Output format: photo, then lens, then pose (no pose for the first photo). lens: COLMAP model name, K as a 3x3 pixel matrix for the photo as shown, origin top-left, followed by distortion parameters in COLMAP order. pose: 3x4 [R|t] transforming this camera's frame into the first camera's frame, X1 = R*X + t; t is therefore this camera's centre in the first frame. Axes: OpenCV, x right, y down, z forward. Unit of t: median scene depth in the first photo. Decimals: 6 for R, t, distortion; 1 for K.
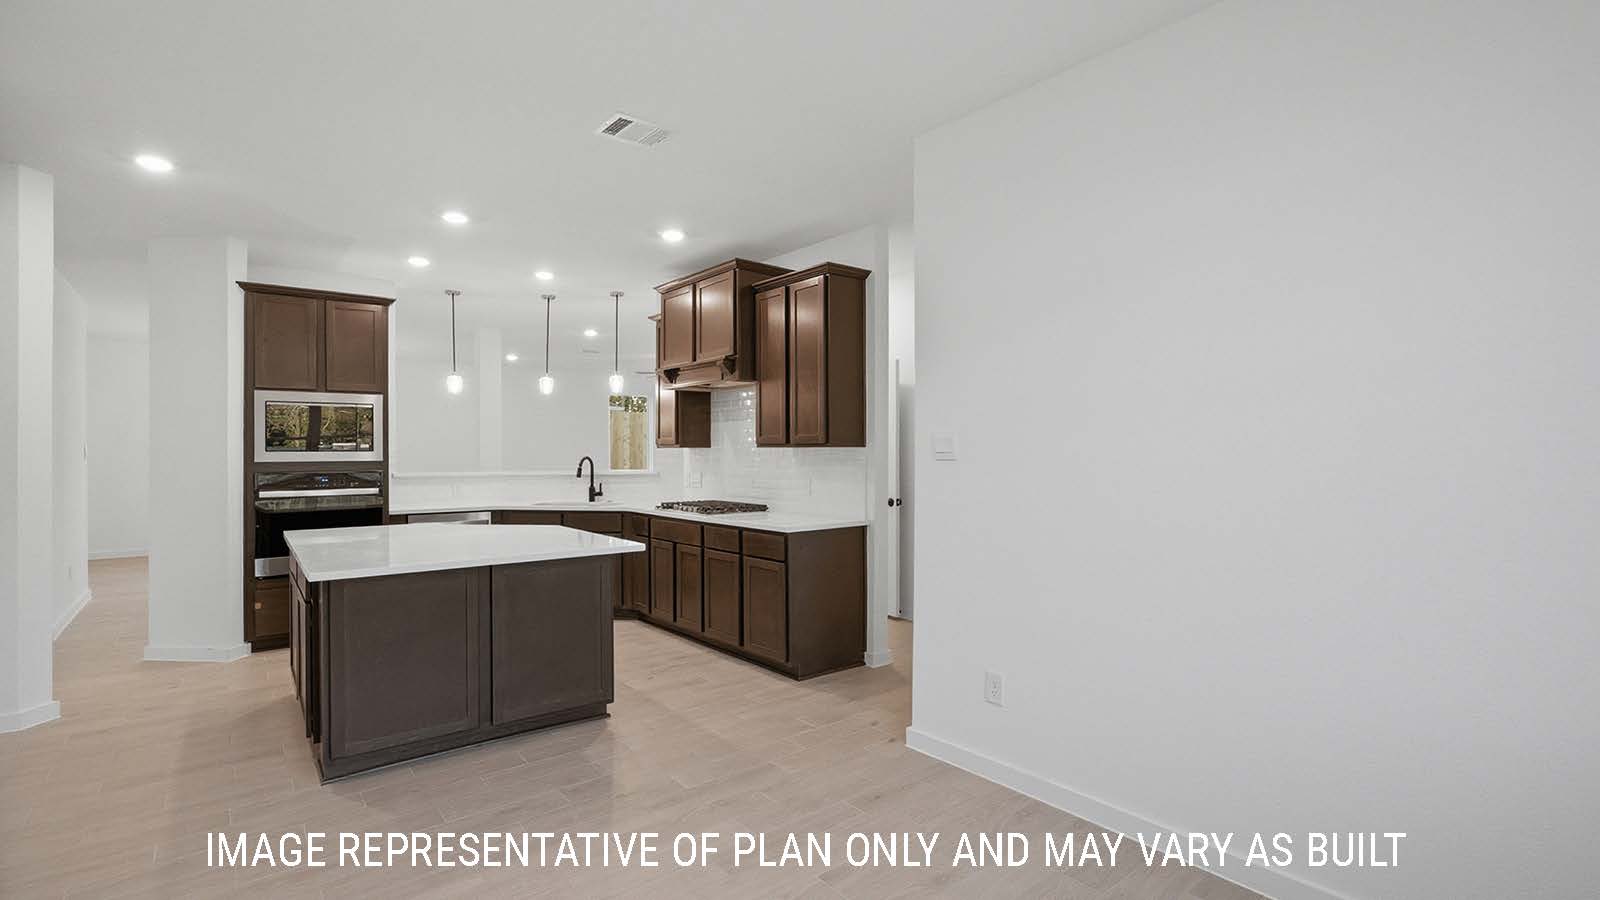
lens RADIAL K [[733.7, 0, 800.0], [0, 733.7, 450.0], [0, 0, 1]] dist [0.000559, 0.000182]
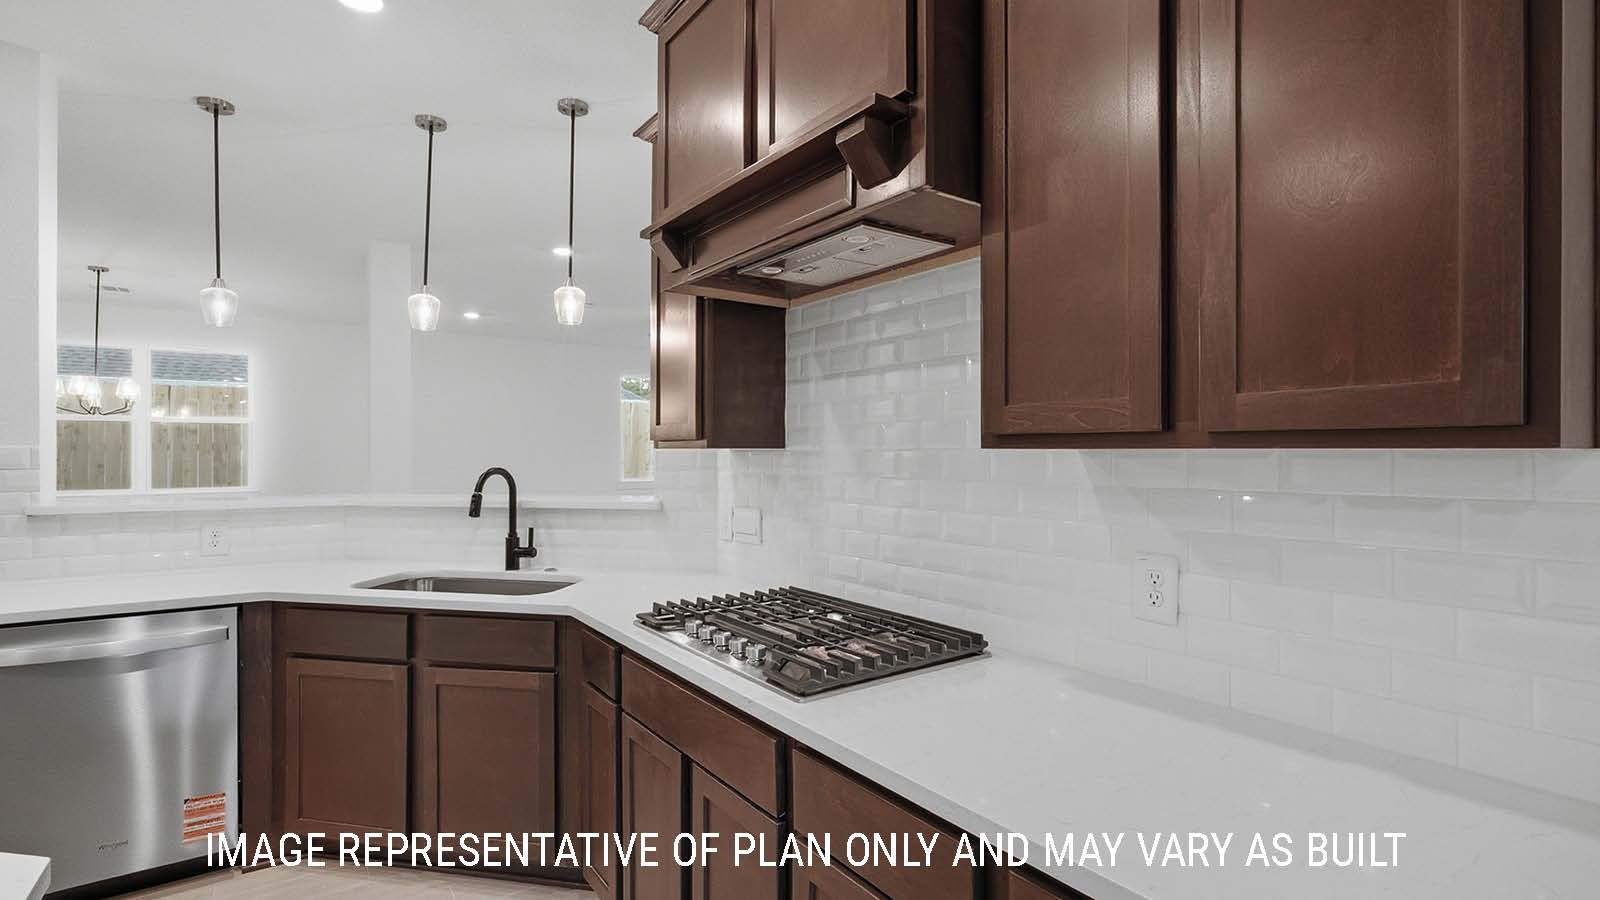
lens RADIAL K [[733.7, 0, 800.0], [0, 733.7, 450.0], [0, 0, 1]] dist [0.000559, 0.000182]
pose [[0.998823, 0.003541, -0.048365, -0.094751], [-0.003583, 0.999993, -0.000777, -0.001988], [0.048362, 0.000949, 0.998829, 0.603981]]
